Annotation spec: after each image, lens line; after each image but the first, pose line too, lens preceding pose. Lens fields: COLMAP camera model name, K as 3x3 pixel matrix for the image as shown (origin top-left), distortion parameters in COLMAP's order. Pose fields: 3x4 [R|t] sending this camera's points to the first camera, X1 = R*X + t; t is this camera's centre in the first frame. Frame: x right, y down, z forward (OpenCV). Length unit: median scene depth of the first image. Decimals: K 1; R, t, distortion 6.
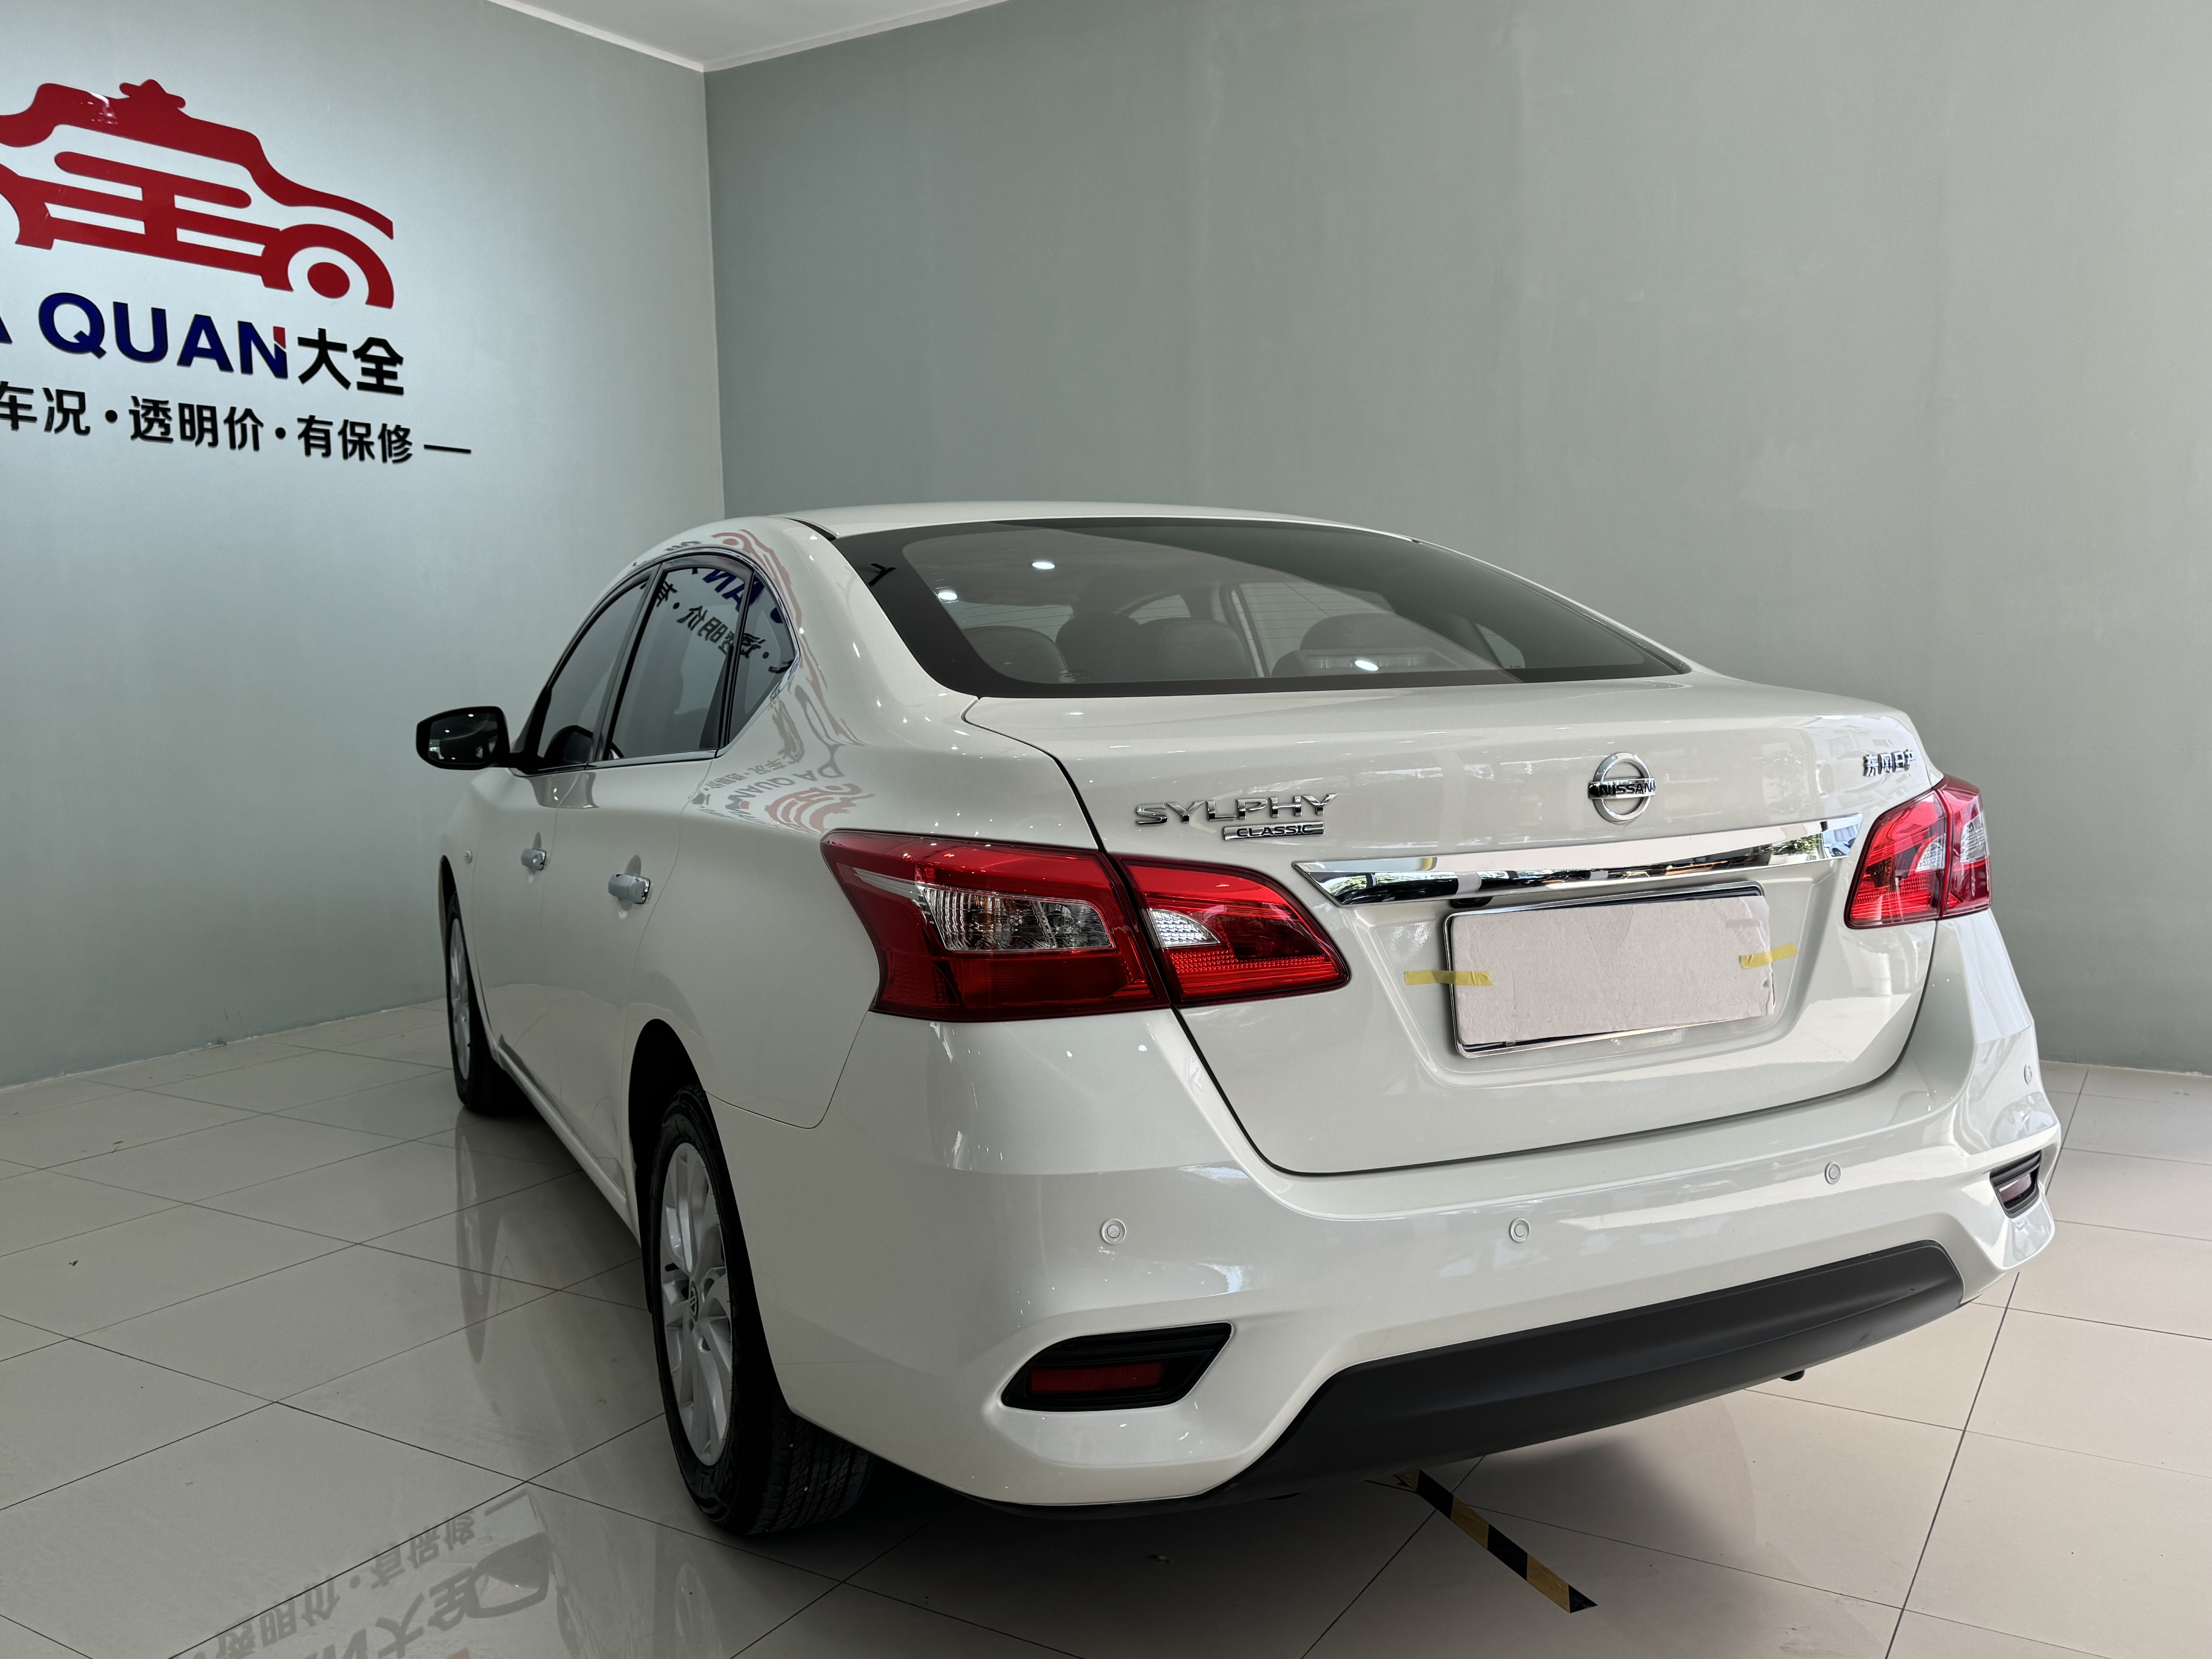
lens RADIAL K [[1811.3, 0, 1099.5], [0, 1811.3, 841.3], [0, 0, 1]] dist [0.077687, -0.096651]
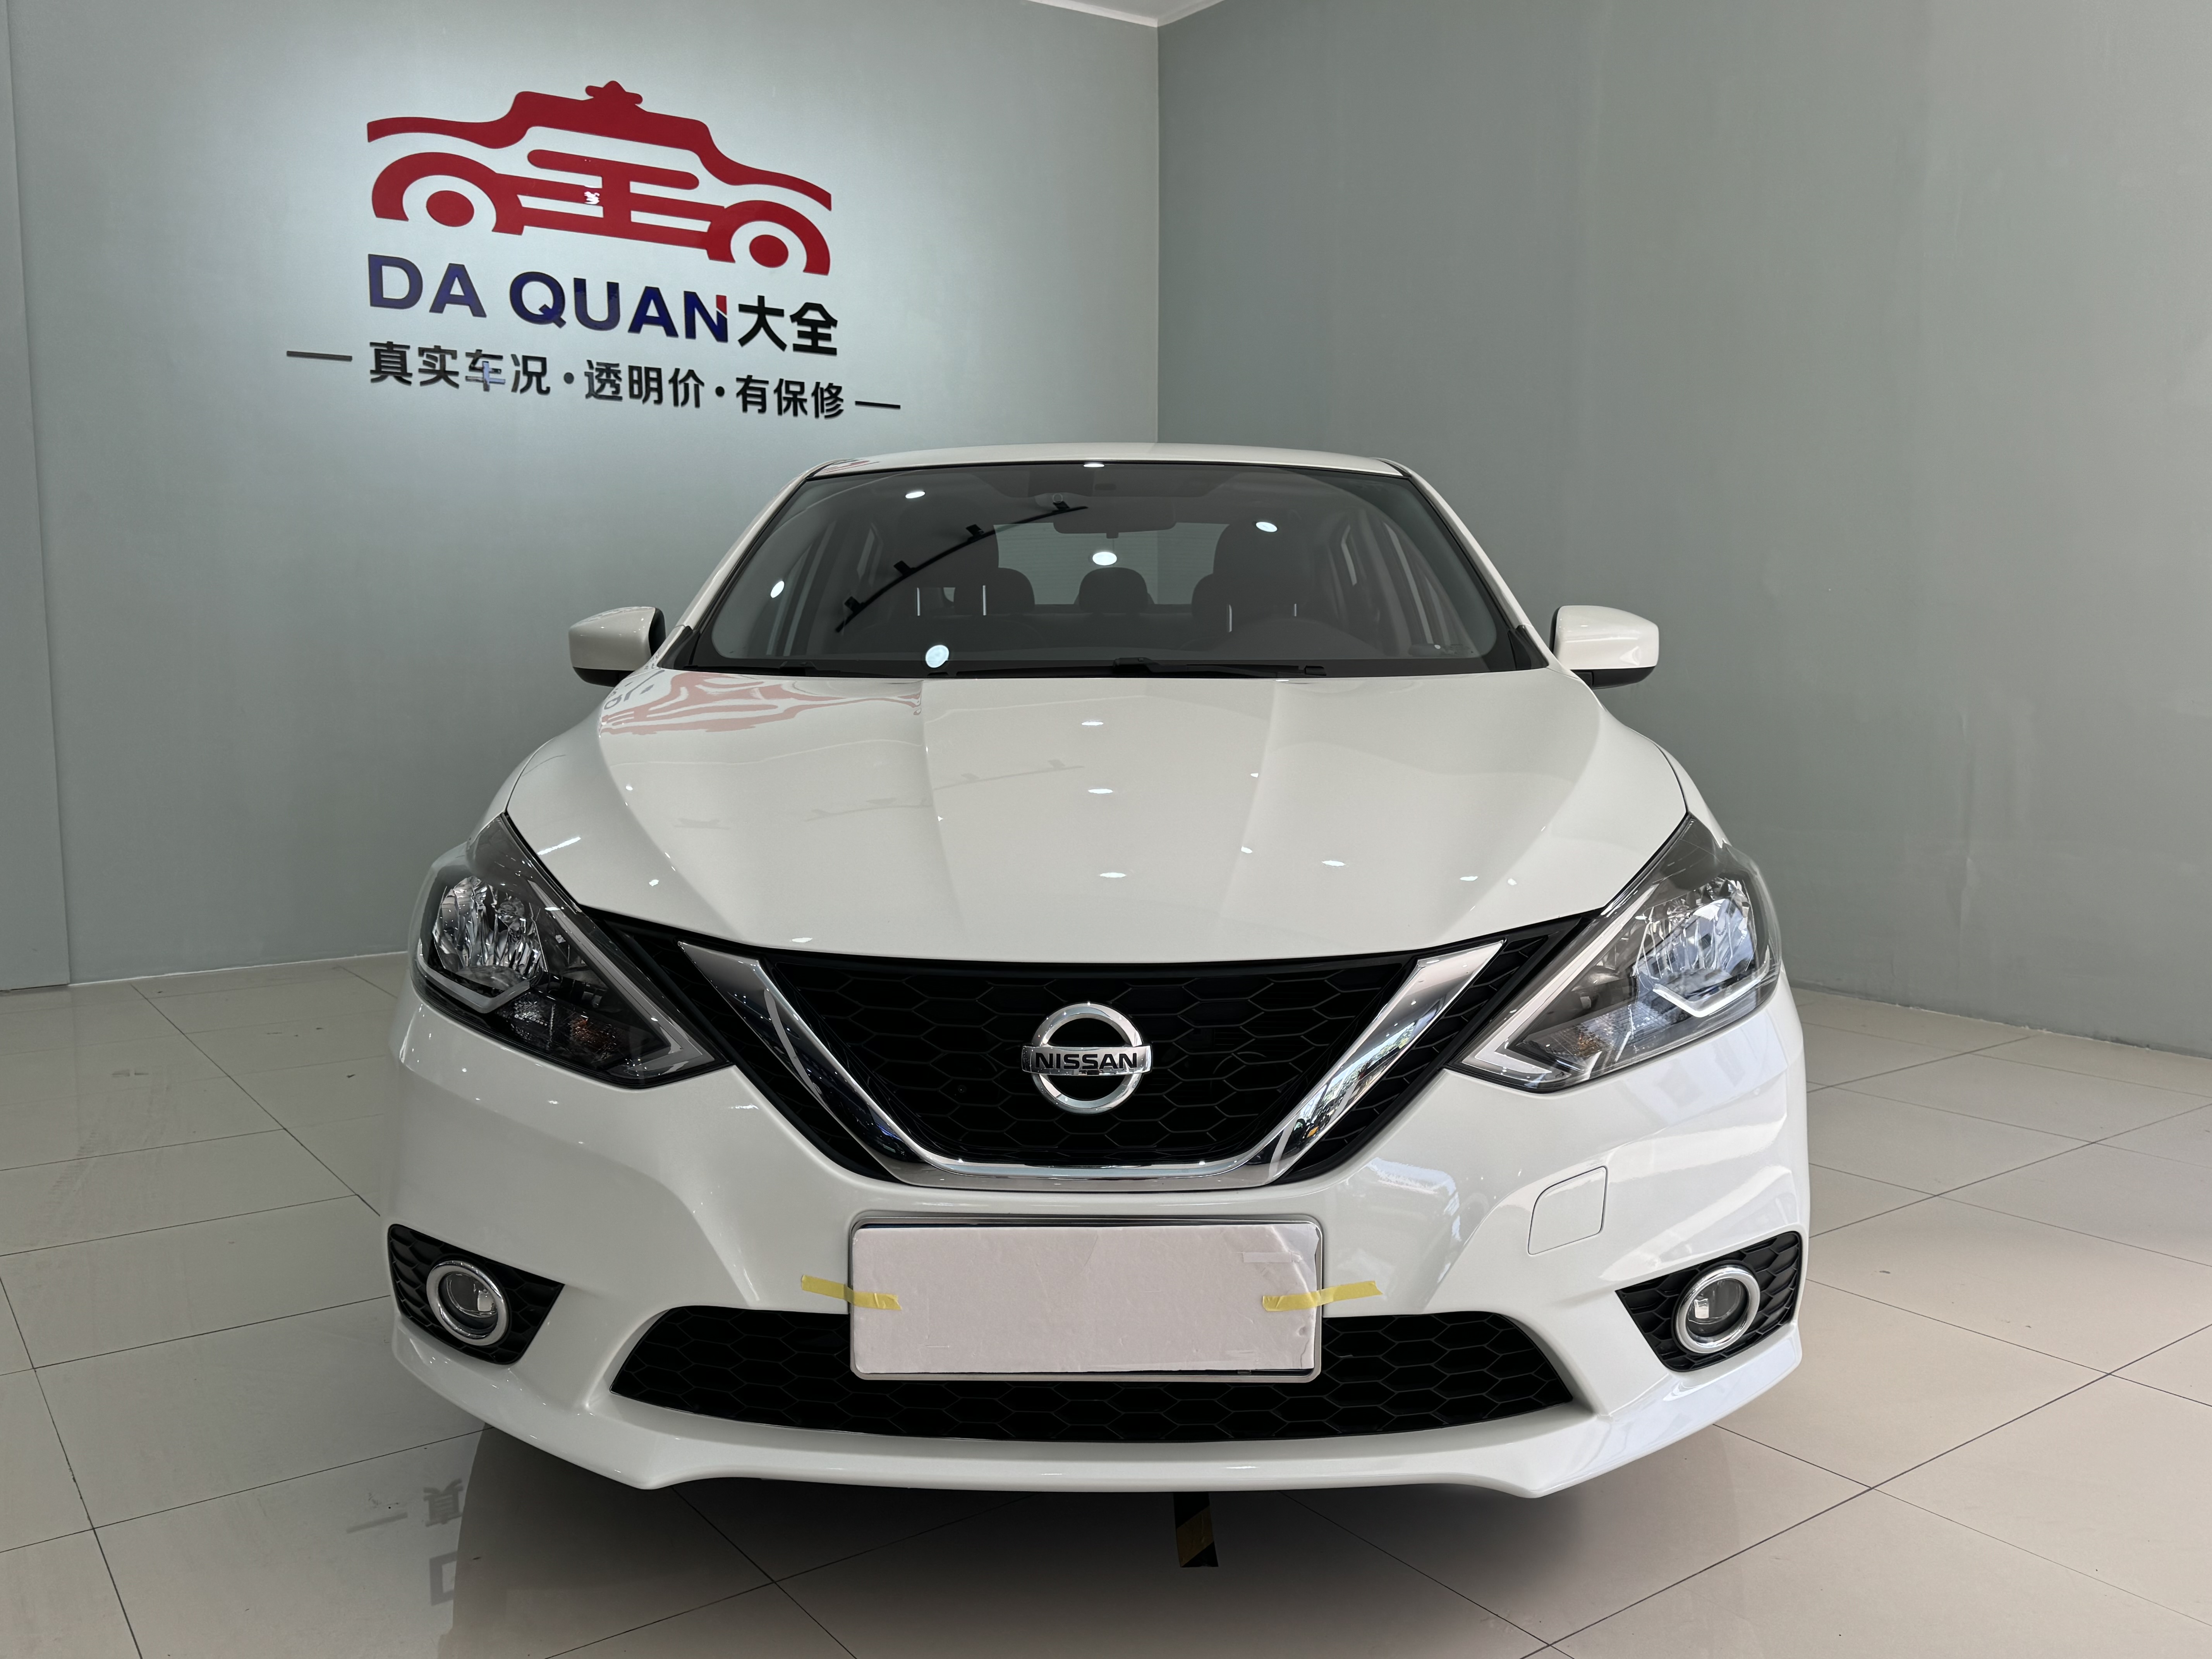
lens RADIAL K [[1811.3, 0, 1120.1], [0, 1811.3, 841.2], [0, 0, 1]] dist [0.077687, -0.096651]
pose [[0.927179, 0.055899, -0.370425, 0.217466], [-0.052078, 0.998436, 0.020316, 0.017494], [0.370982, 0.000454, 0.928640, 0.056739]]
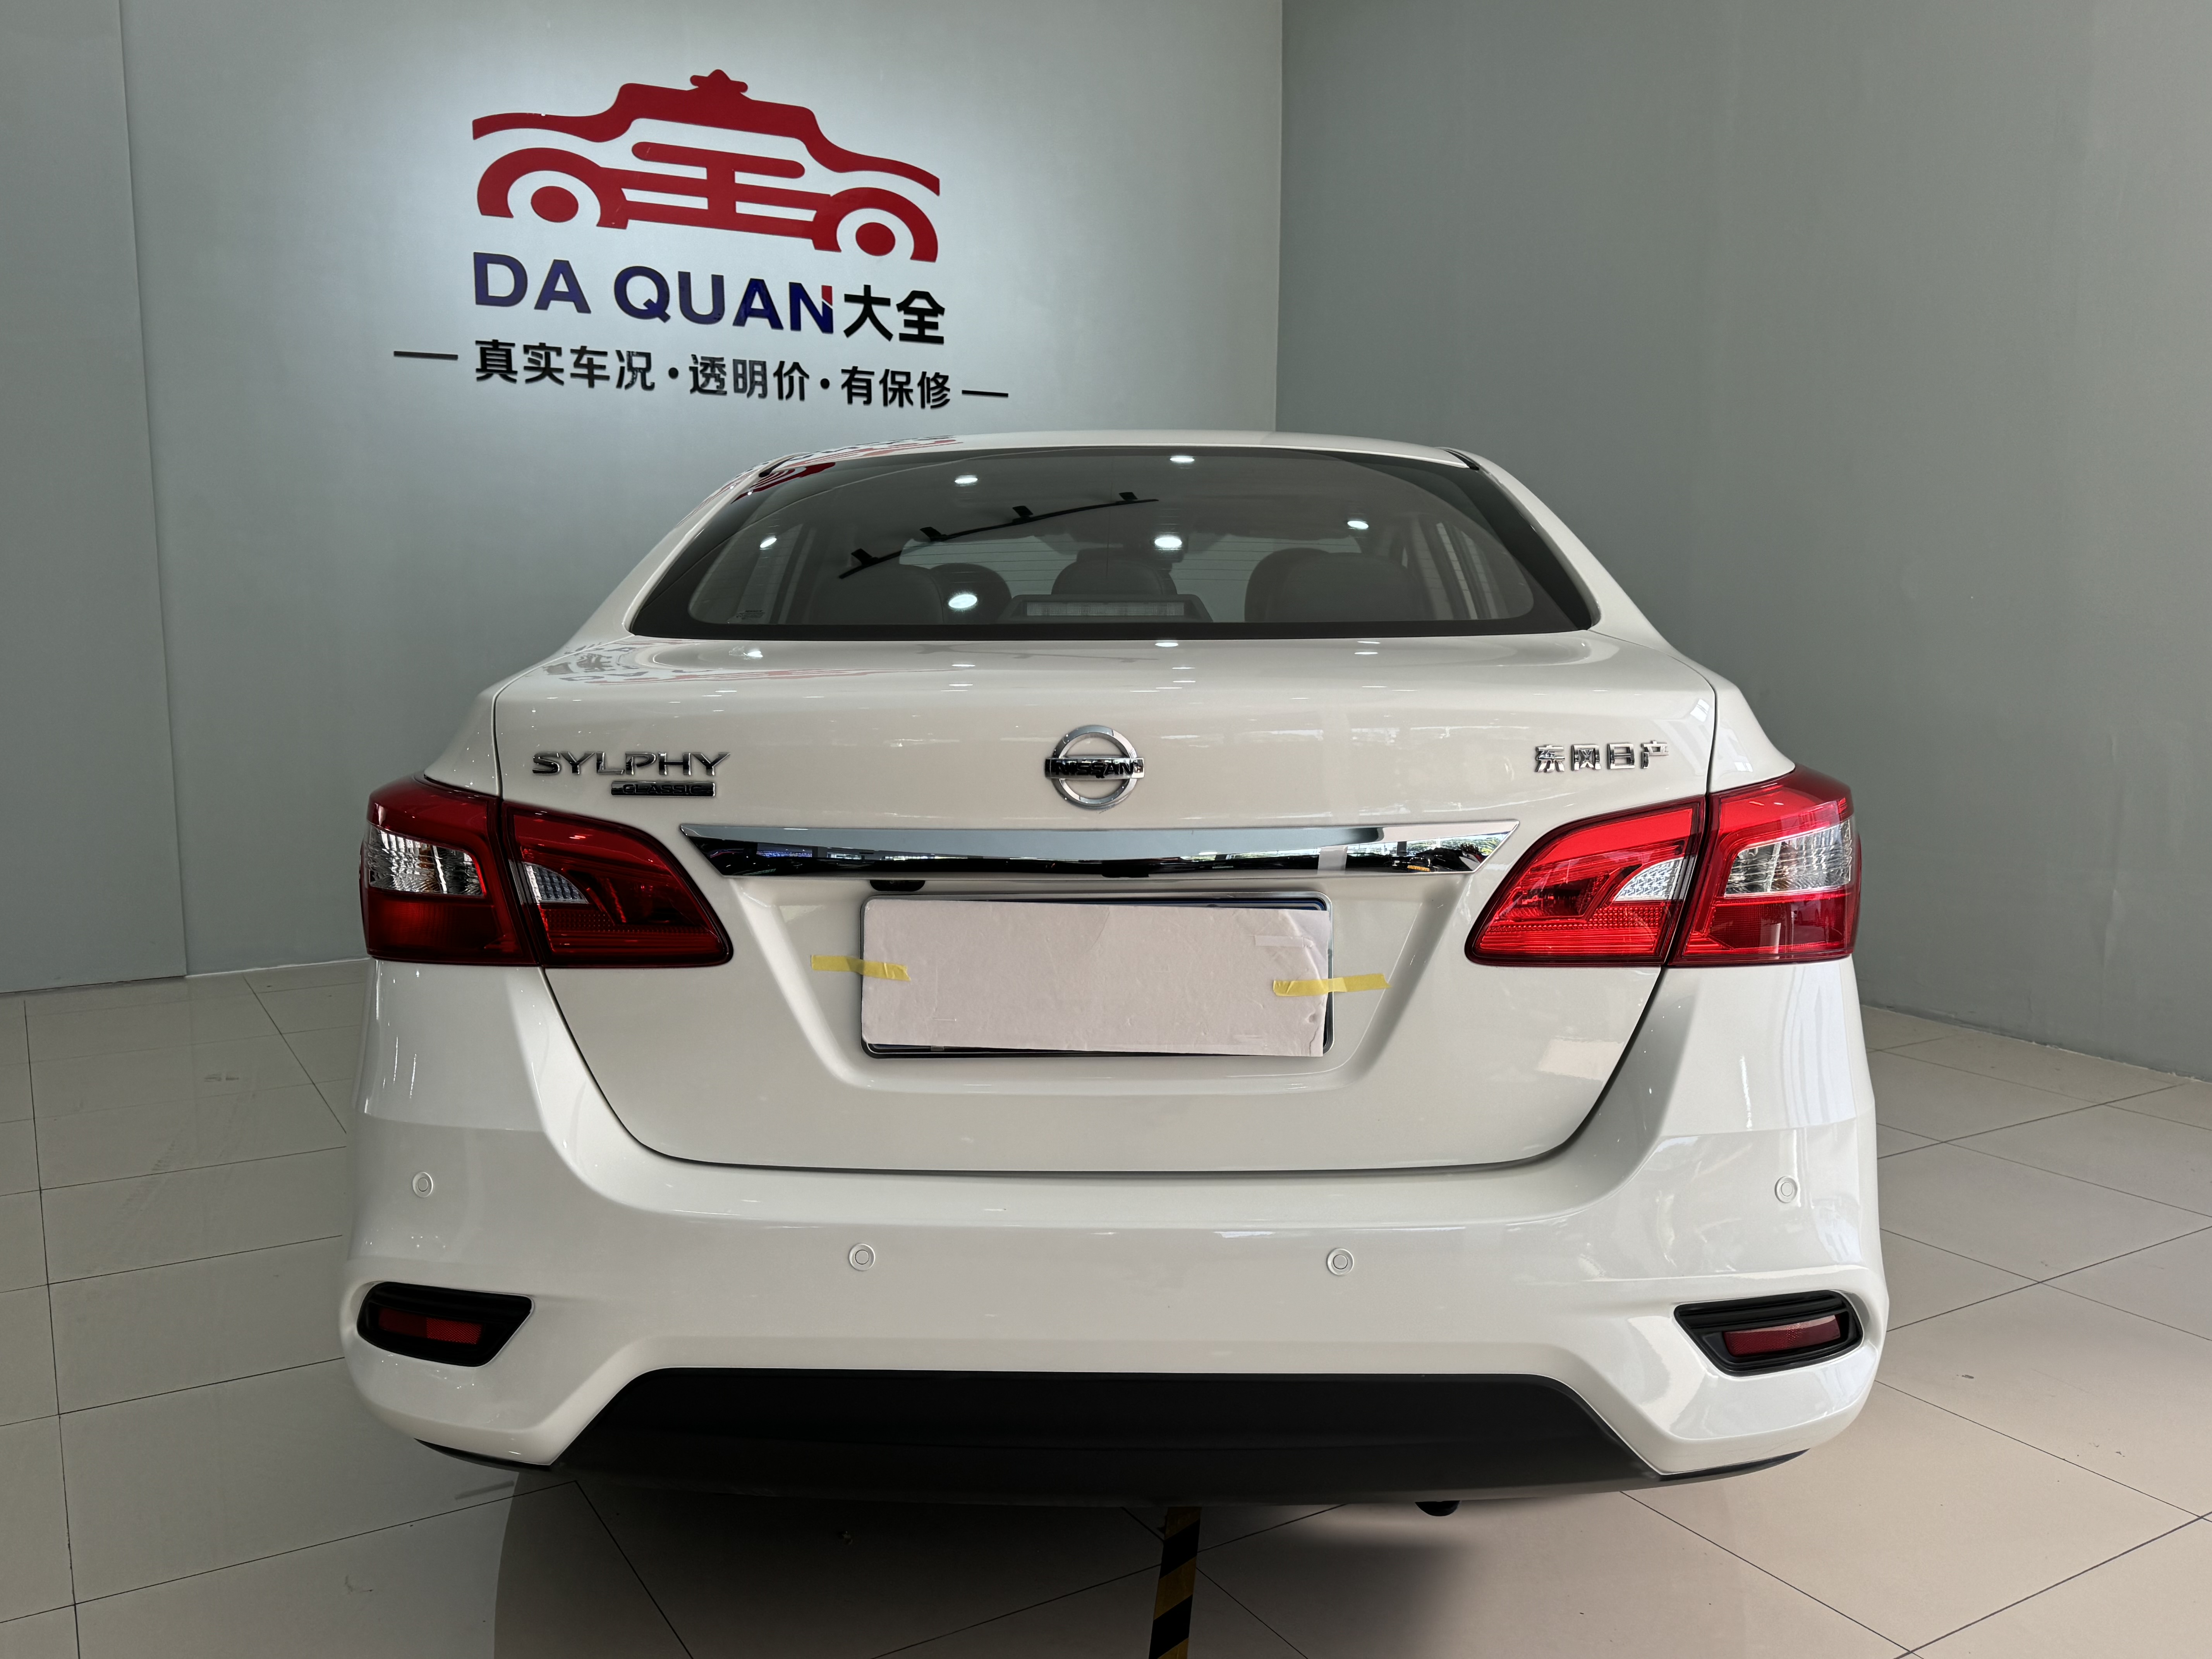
lens RADIAL K [[1811.3, 0, 1125.9], [0, 1811.3, 850.1], [0, 0, 1]] dist [0.077687, -0.096651]
pose [[0.891618, 0.080589, -0.445559, 0.239772], [-0.062667, 0.996527, 0.054841, -0.013145], [0.448431, -0.020976, 0.893571, 0.092730]]
